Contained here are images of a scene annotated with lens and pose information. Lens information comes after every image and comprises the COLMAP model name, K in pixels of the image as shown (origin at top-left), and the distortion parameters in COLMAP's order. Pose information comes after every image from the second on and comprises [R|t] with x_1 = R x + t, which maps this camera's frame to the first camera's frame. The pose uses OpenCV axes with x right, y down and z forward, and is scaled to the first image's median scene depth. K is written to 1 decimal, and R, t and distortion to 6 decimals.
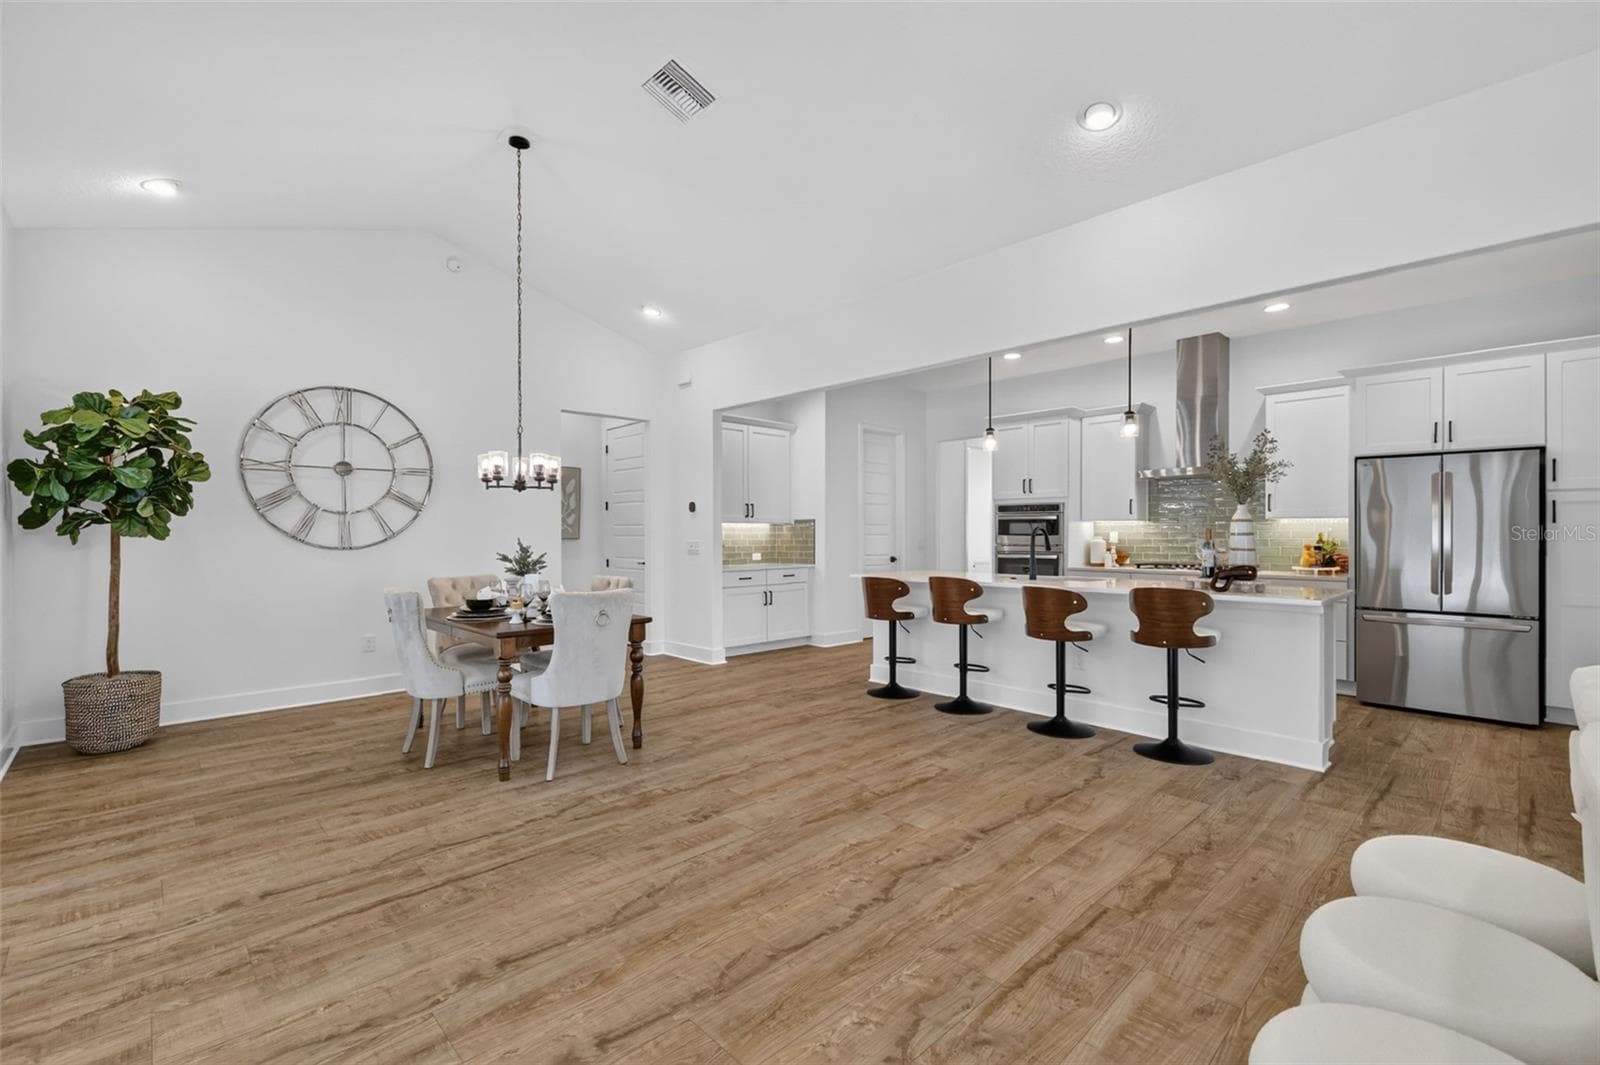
lens RADIAL K [[695.2, 0, 800.0], [0, 695.2, 532.5], [0, 0, 1]] dist [0.002982, 0.000253]
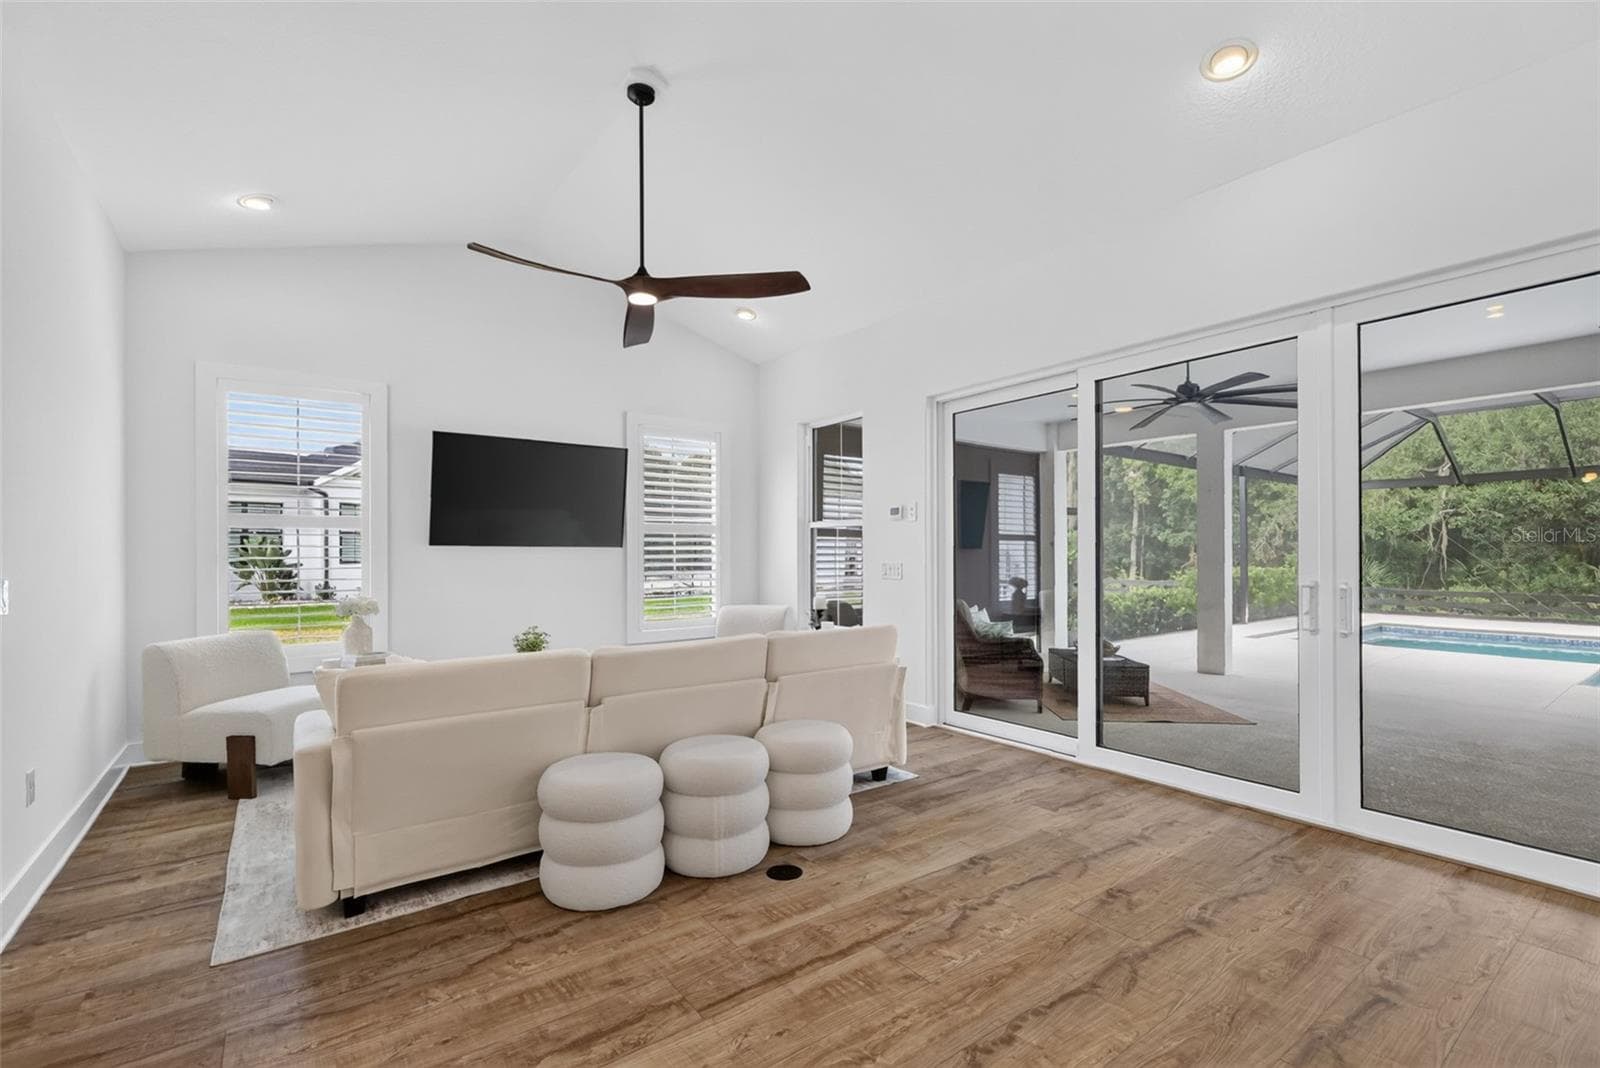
lens RADIAL K [[707.6, 0, 807.4], [0, 707.6, 552.4], [0, 0, 1]] dist [-0.000755, -0.000135]
pose [[-0.992866, 0.005441, 0.119107, 0.114855], [0.004273, 0.999940, -0.010065, 0.004368], [-0.119155, -0.009484, -0.992830, 0.980435]]
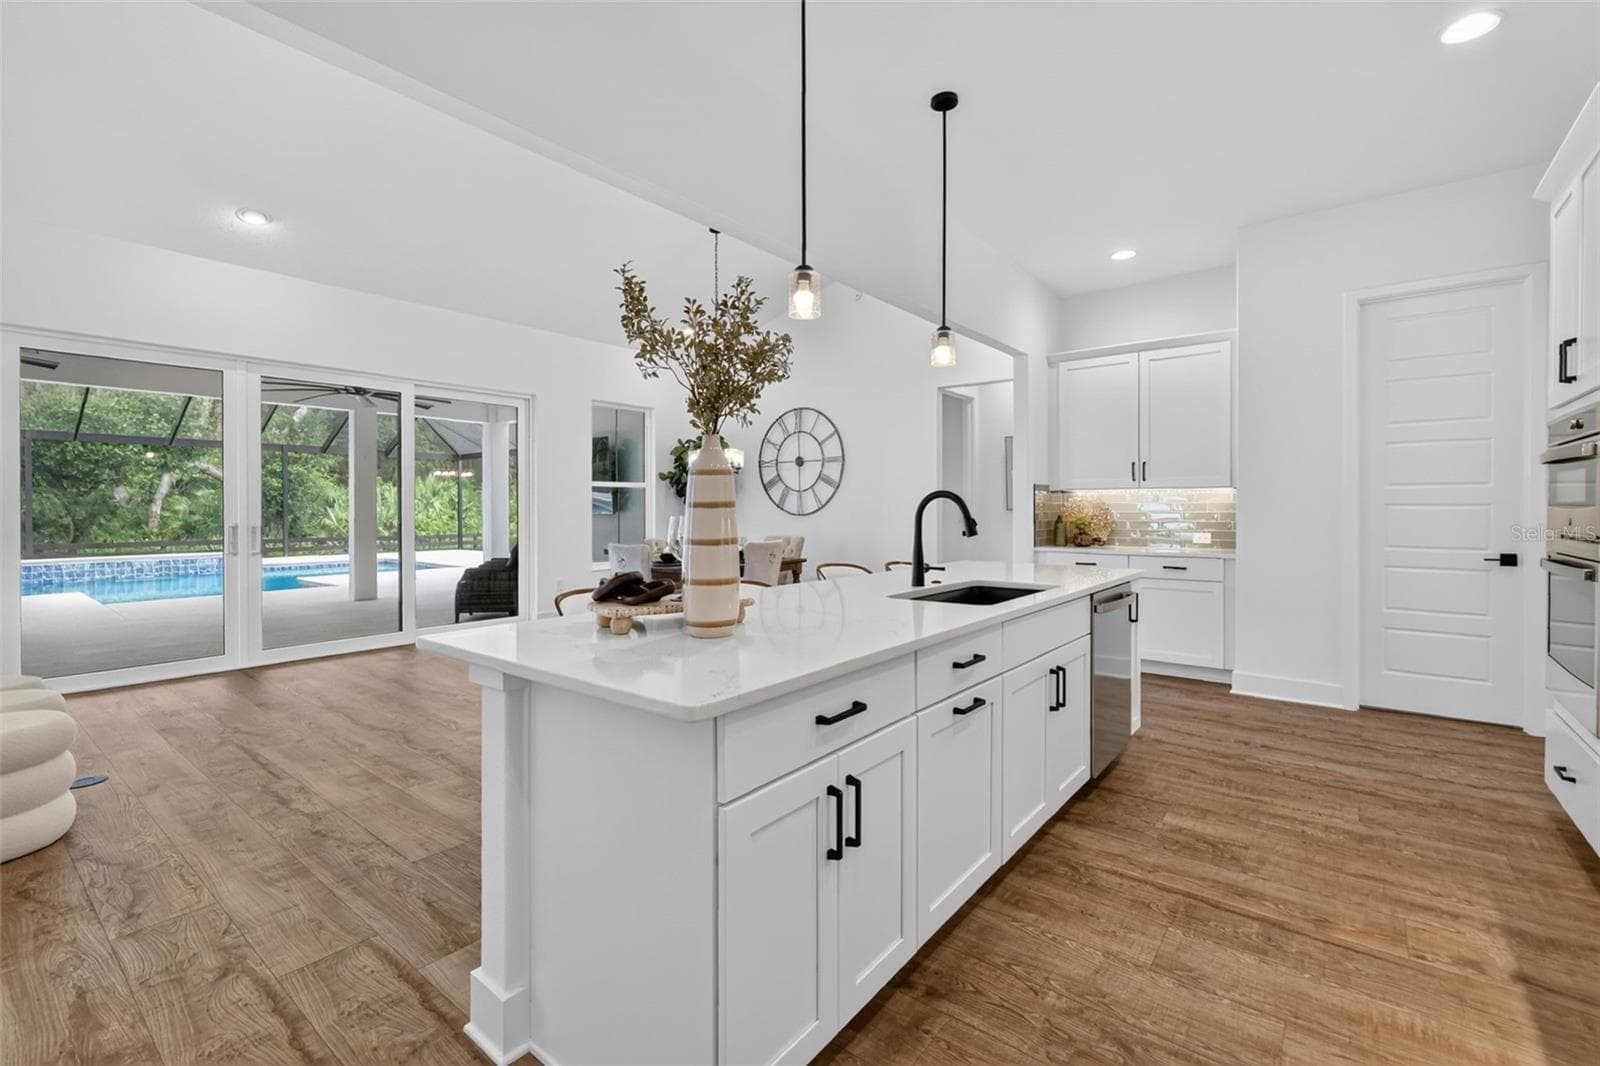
lens RADIAL K [[700.6, 0, 799.5], [0, 700.6, 504.9], [0, 0, 1]] dist [-0.000561, 0.000686]
pose [[0.136817, -0.000415, -0.990596, 1.052395], [0.005756, 0.999983, 0.000376, 0.001518], [0.990580, -0.005753, 0.136818, 0.985077]]
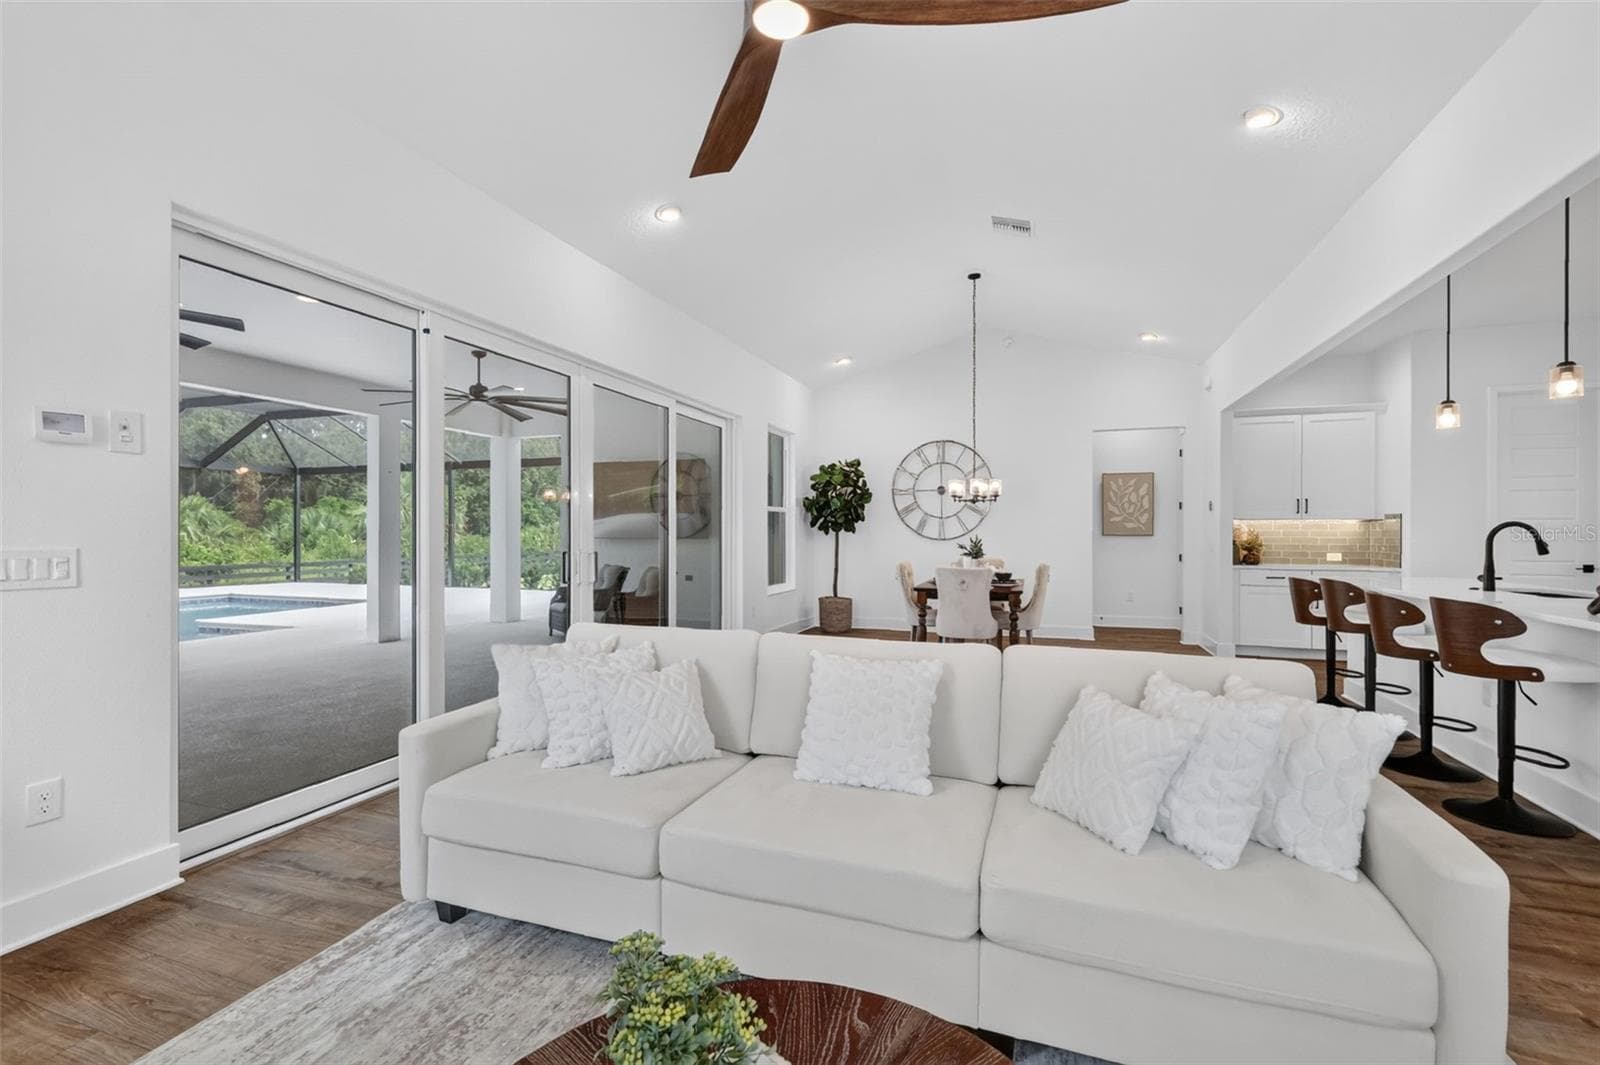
lens RADIAL K [[695.2, 0, 800.0], [0, 695.2, 532.5], [0, 0, 1]] dist [0.002982, 0.000253]
pose [[0.452103, 0.005291, -0.891950, 0.807447], [0.000425, 0.999981, 0.006148, -0.003771], [0.891966, -0.003158, 0.452092, -0.040963]]
